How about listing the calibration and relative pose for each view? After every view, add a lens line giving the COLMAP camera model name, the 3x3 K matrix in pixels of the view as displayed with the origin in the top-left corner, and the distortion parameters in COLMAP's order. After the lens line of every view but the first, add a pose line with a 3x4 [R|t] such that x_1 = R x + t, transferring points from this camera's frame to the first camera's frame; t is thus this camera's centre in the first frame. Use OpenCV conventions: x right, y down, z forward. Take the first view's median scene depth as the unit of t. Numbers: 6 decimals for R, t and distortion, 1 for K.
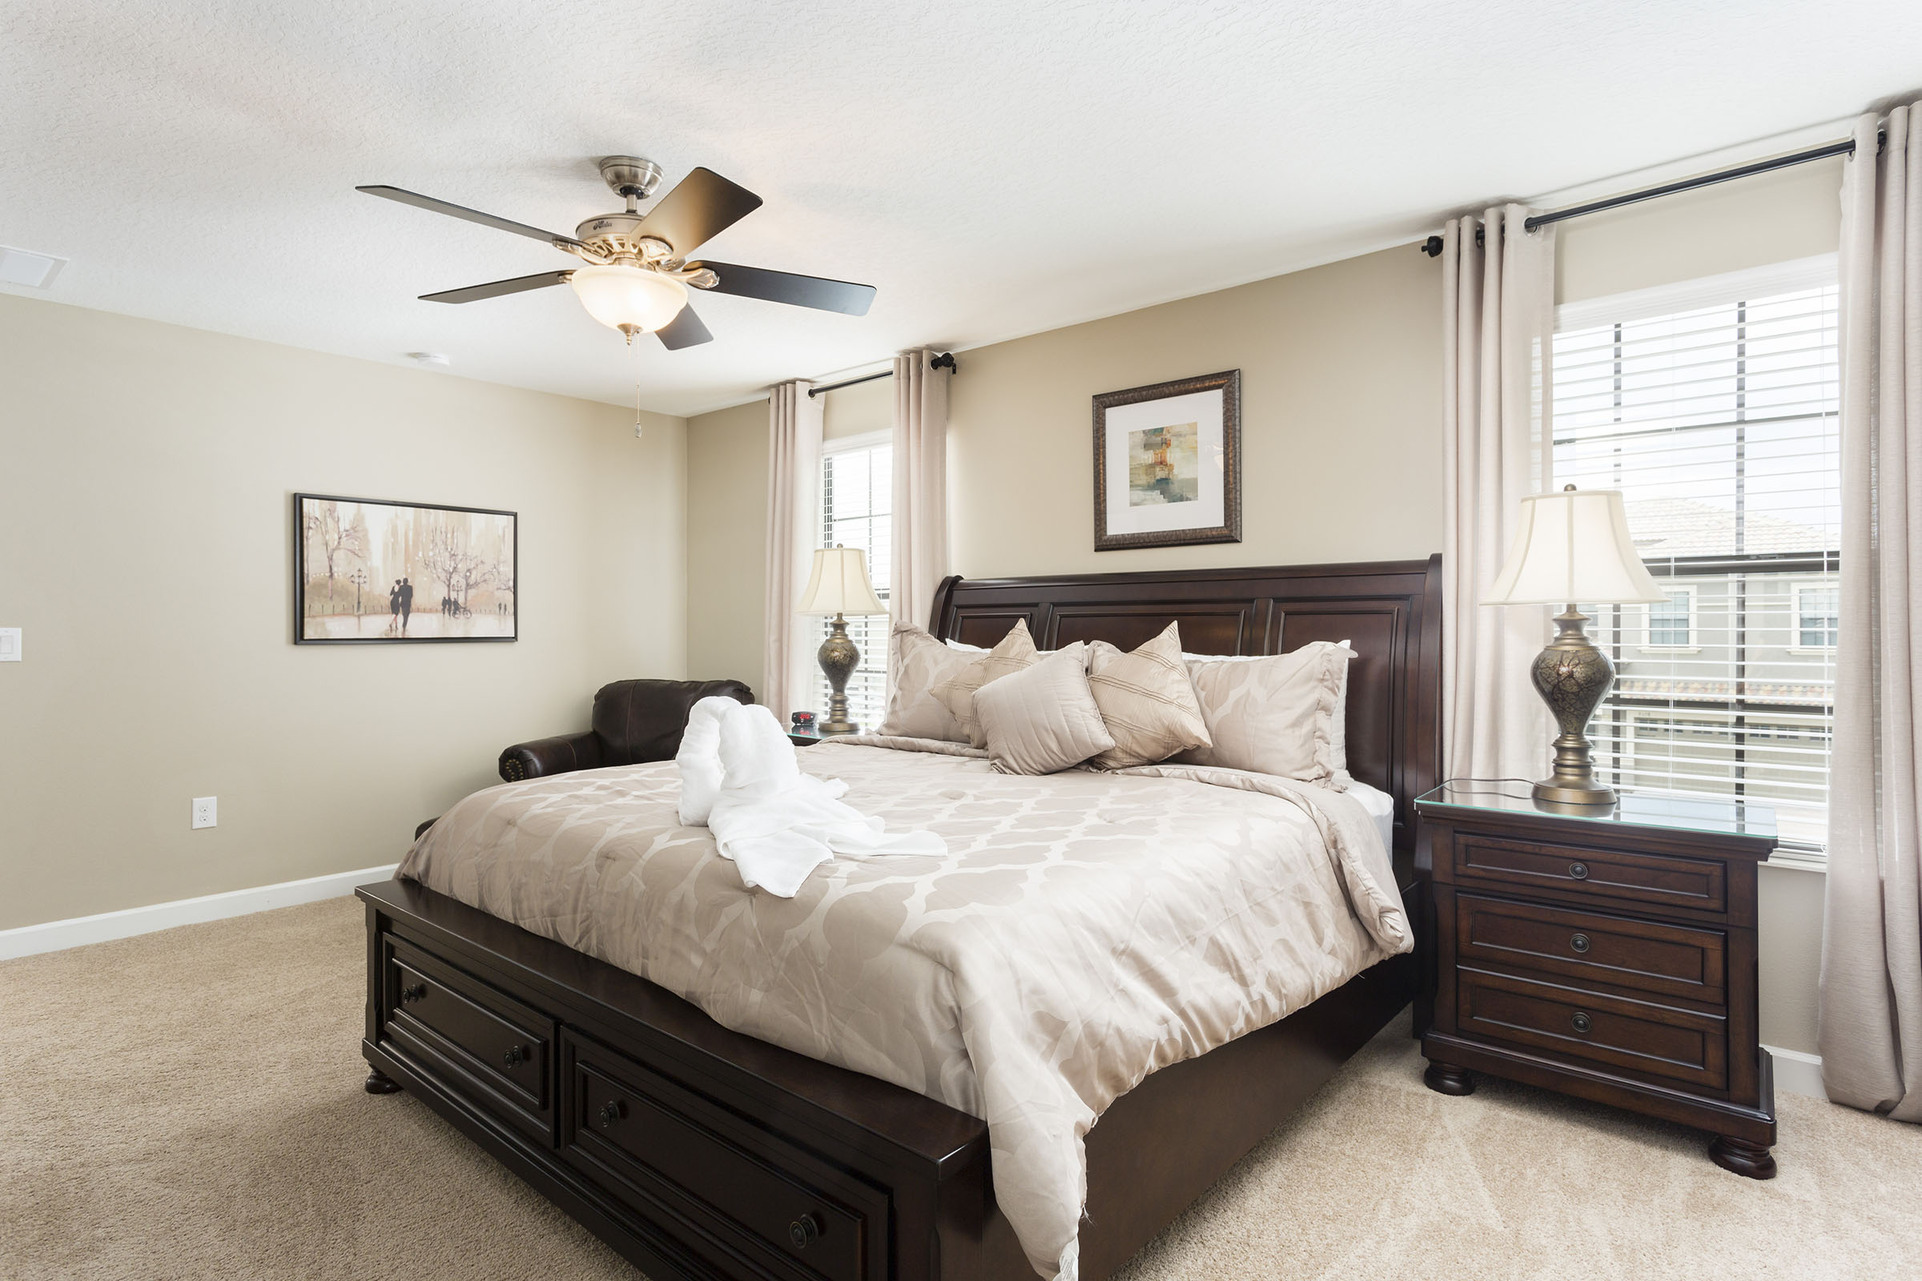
lens RADIAL K [[990.3, 0, 966.0], [0, 990.3, 641.6], [0, 0, 1]] dist [0.001525, 0.002252]
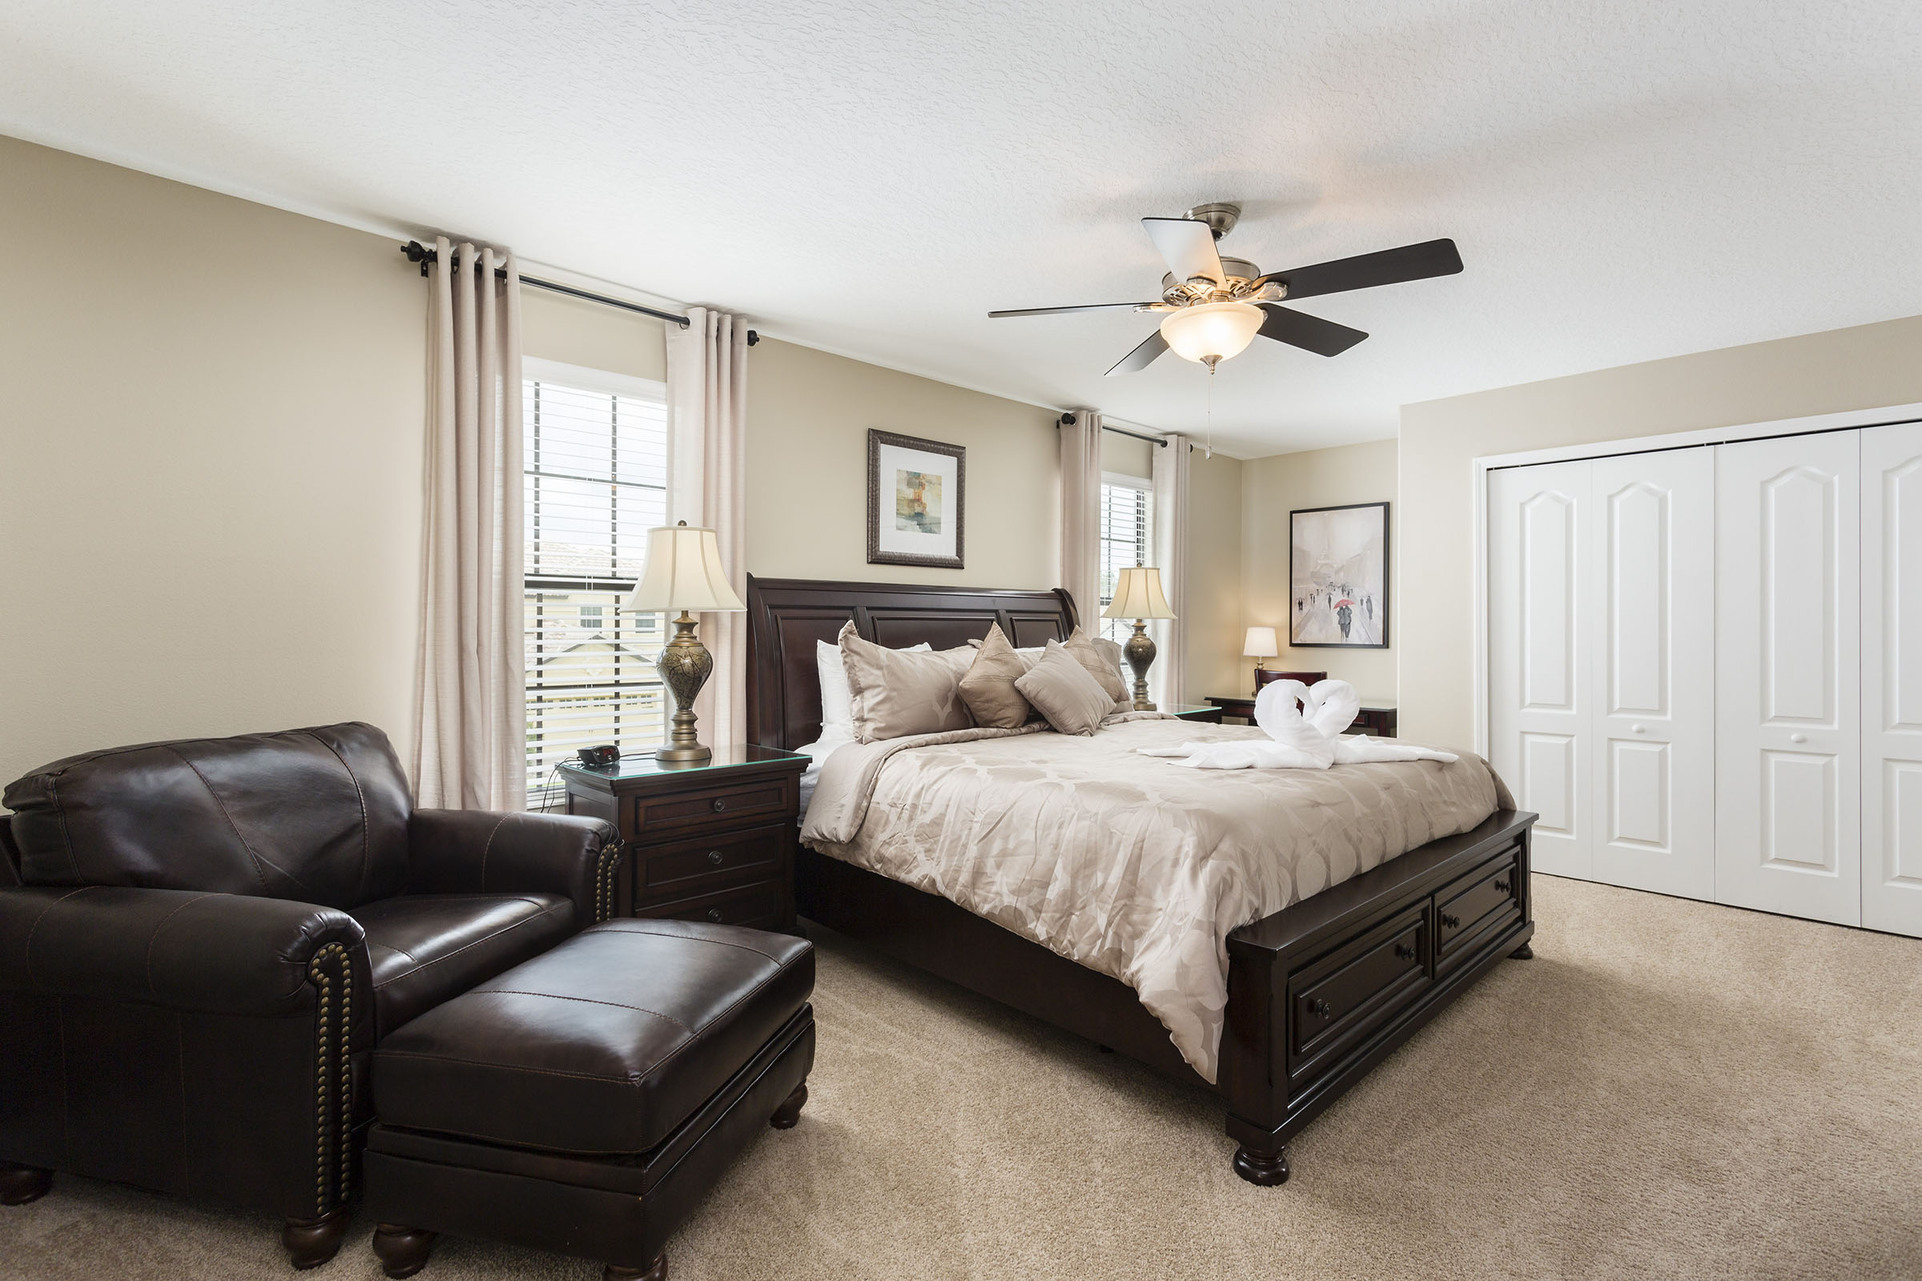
lens RADIAL K [[921.7, 0, 966.7], [0, 921.7, 630.2], [0, 0, 1]] dist [0.012203, 0.001283]
pose [[0.091784, 0.000978, 0.995778, -0.847131], [0.012602, 0.999918, -0.002143, -0.007862], [-0.995699, 0.012746, 0.091764, 0.715691]]
